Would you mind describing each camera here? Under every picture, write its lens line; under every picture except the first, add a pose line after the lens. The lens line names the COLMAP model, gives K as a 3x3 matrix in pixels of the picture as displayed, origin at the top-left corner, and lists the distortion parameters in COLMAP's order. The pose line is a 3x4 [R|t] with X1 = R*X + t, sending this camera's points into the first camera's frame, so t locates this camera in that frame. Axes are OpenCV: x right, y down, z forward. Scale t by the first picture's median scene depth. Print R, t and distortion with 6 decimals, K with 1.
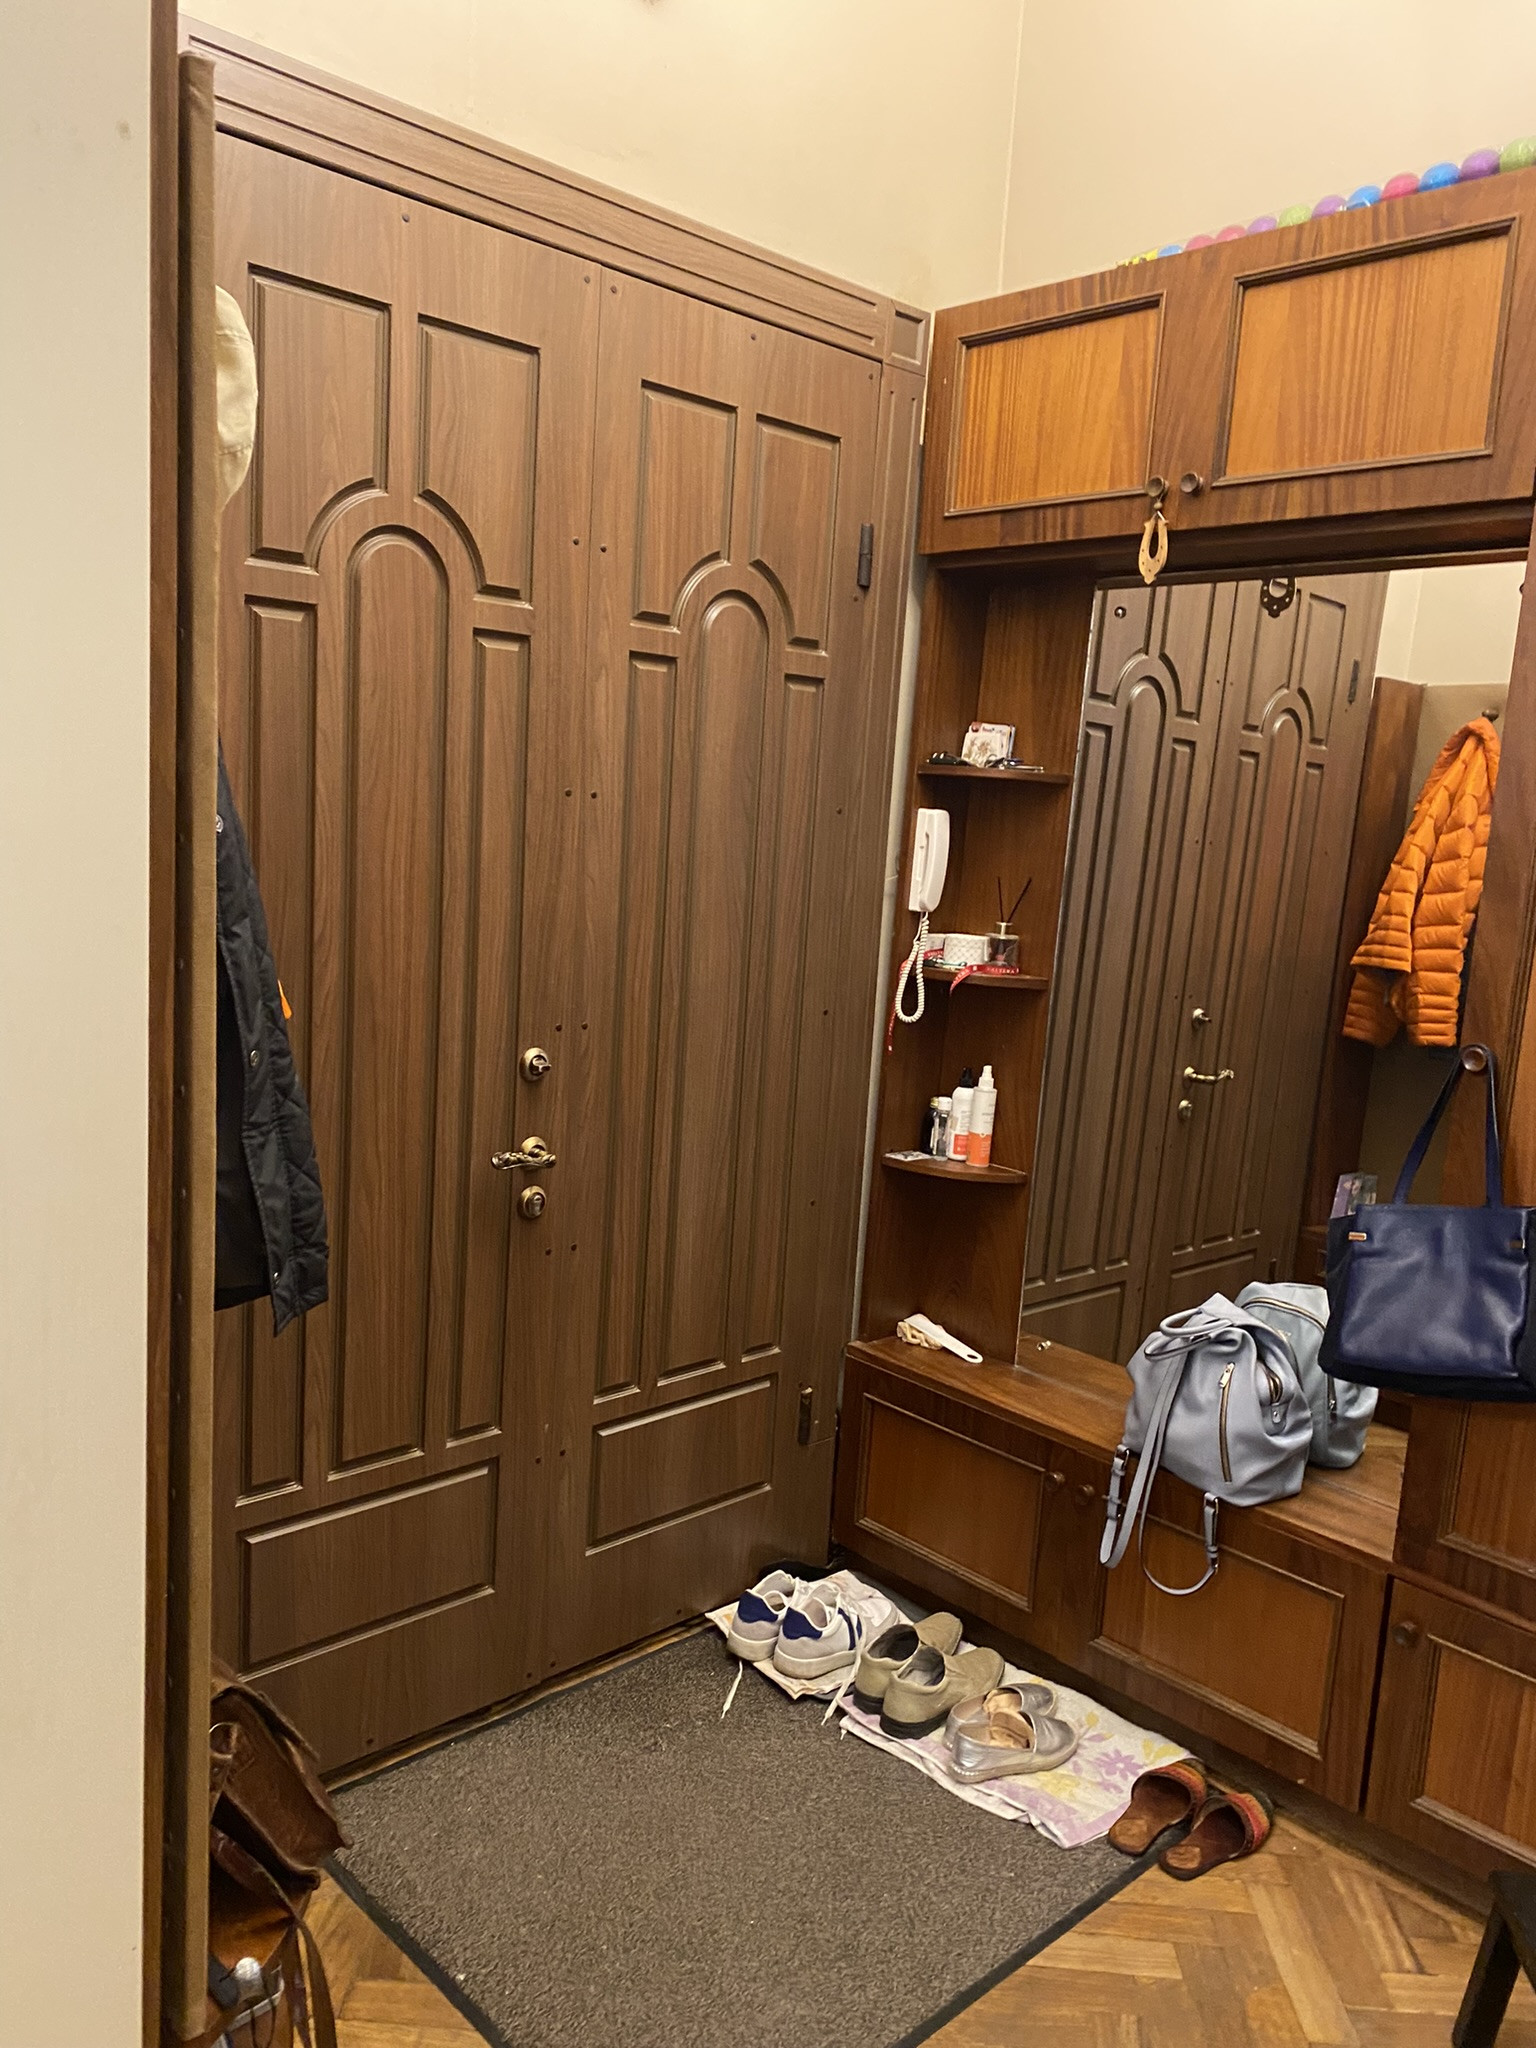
lens RADIAL K [[1547.9, 0, 767.9], [0, 1547.9, 1034.2], [0, 0, 1]] dist [0.001485, 0.001299]
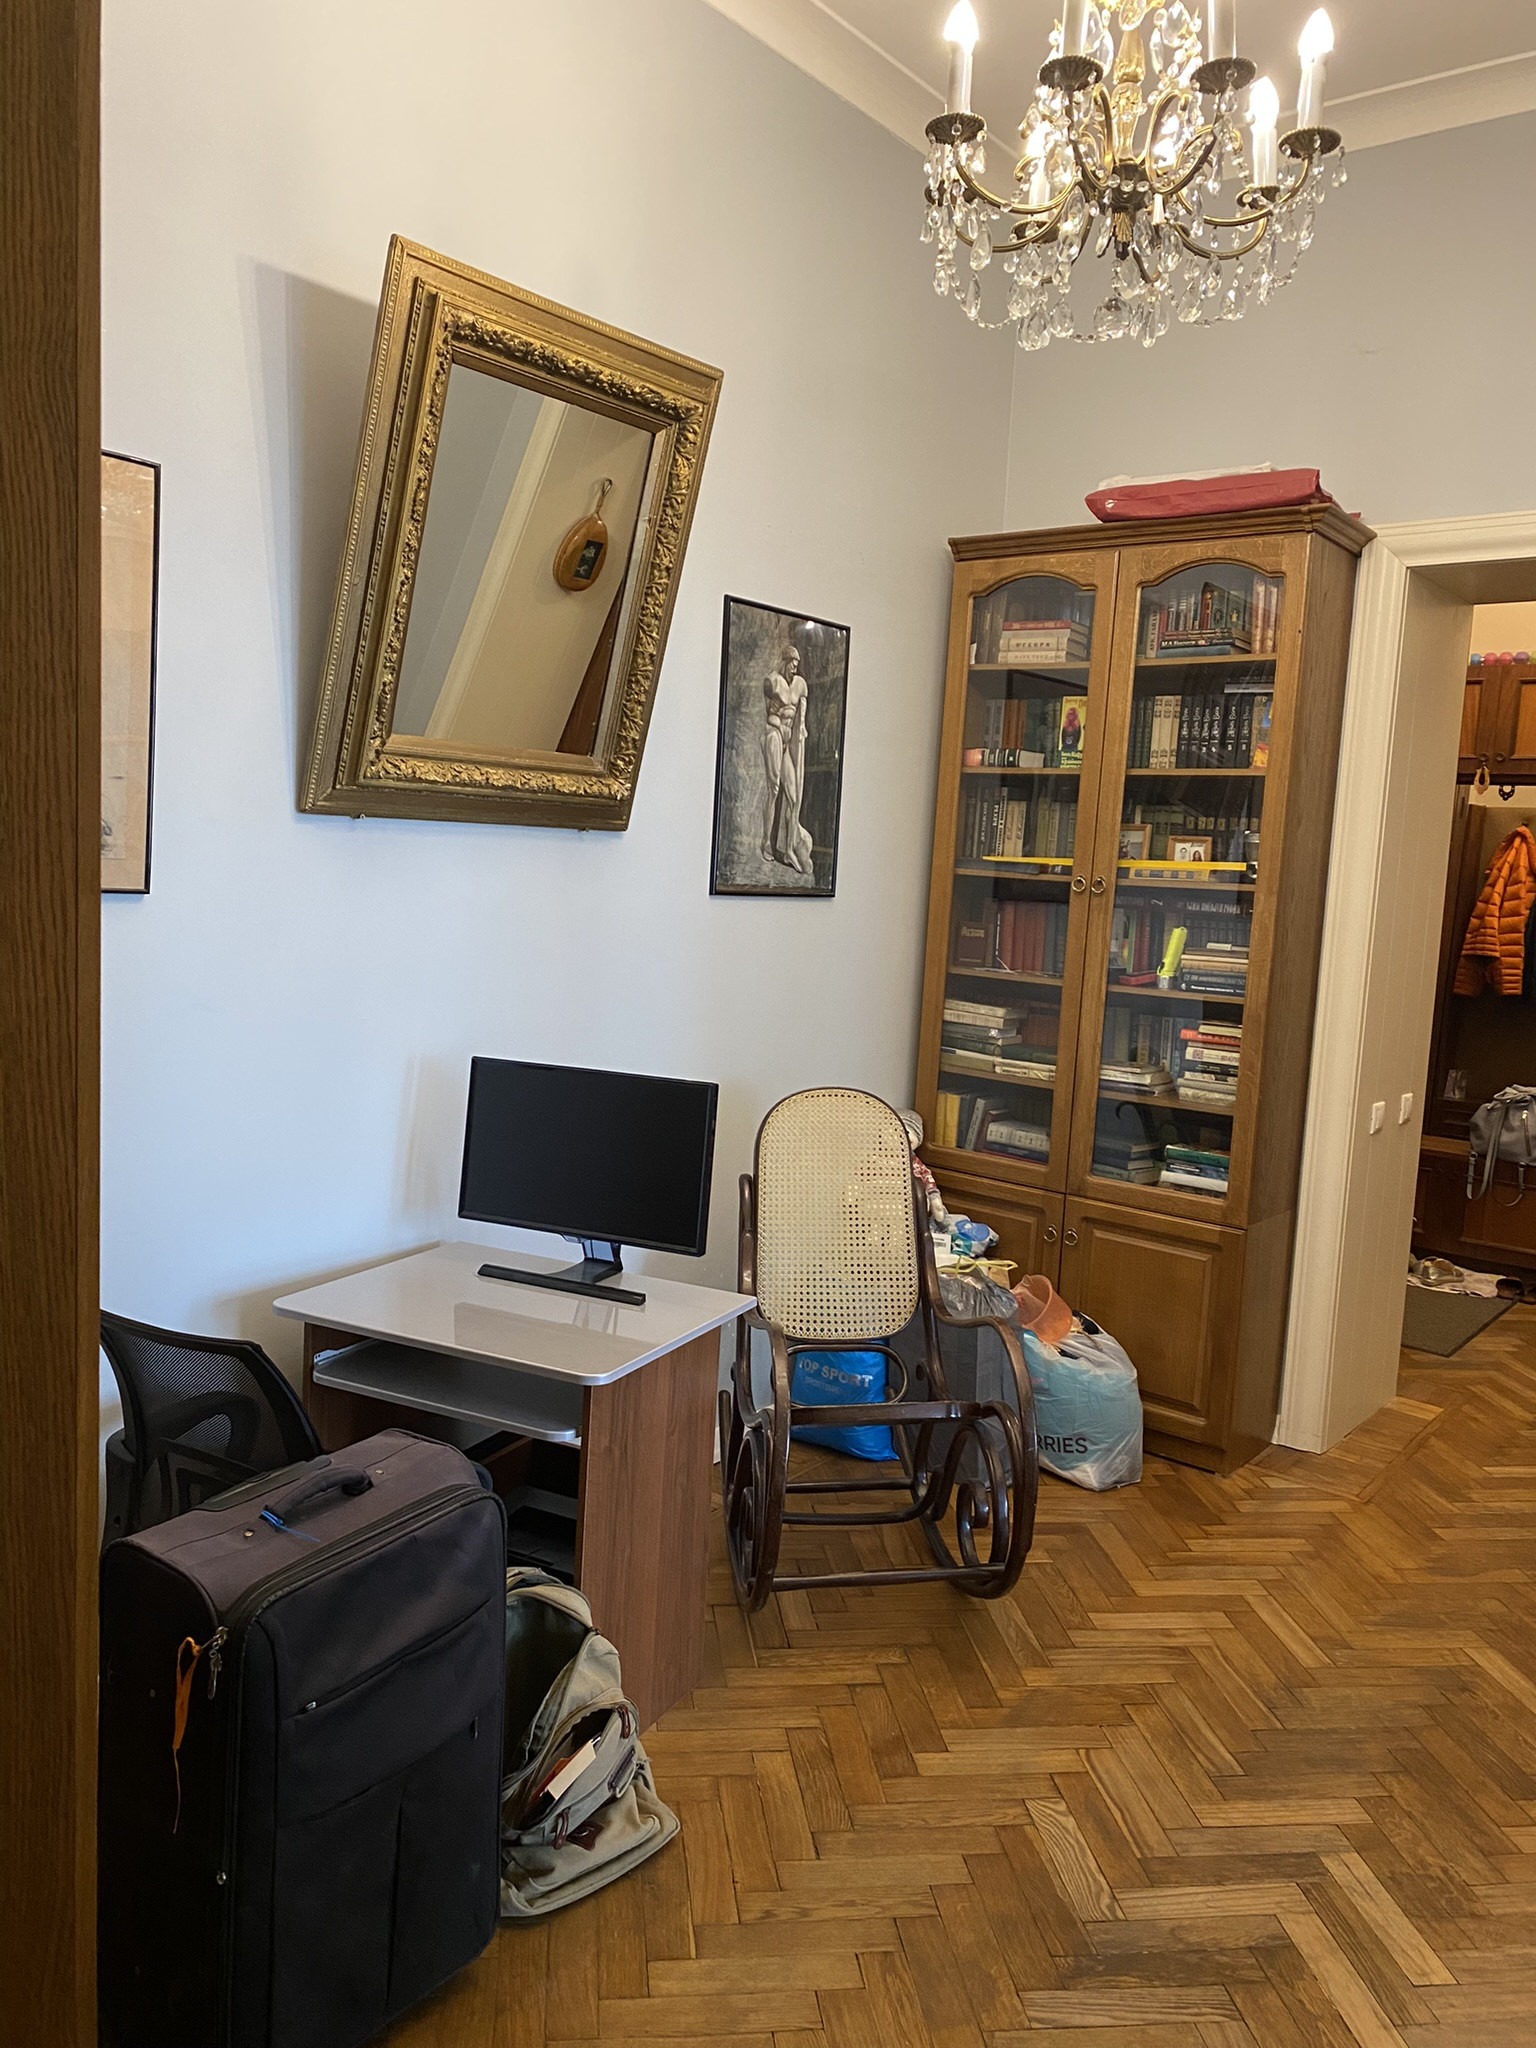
lens RADIAL K [[1547.9, 0, 766.2], [0, 1547.9, 1023.1], [0, 0, 1]] dist [0.001485, 0.001299]
pose [[0.988922, -0.029373, 0.145504, -0.927318], [0.032984, 0.999203, -0.022470, 0.066486], [-0.144728, 0.027021, 0.989102, -0.938803]]
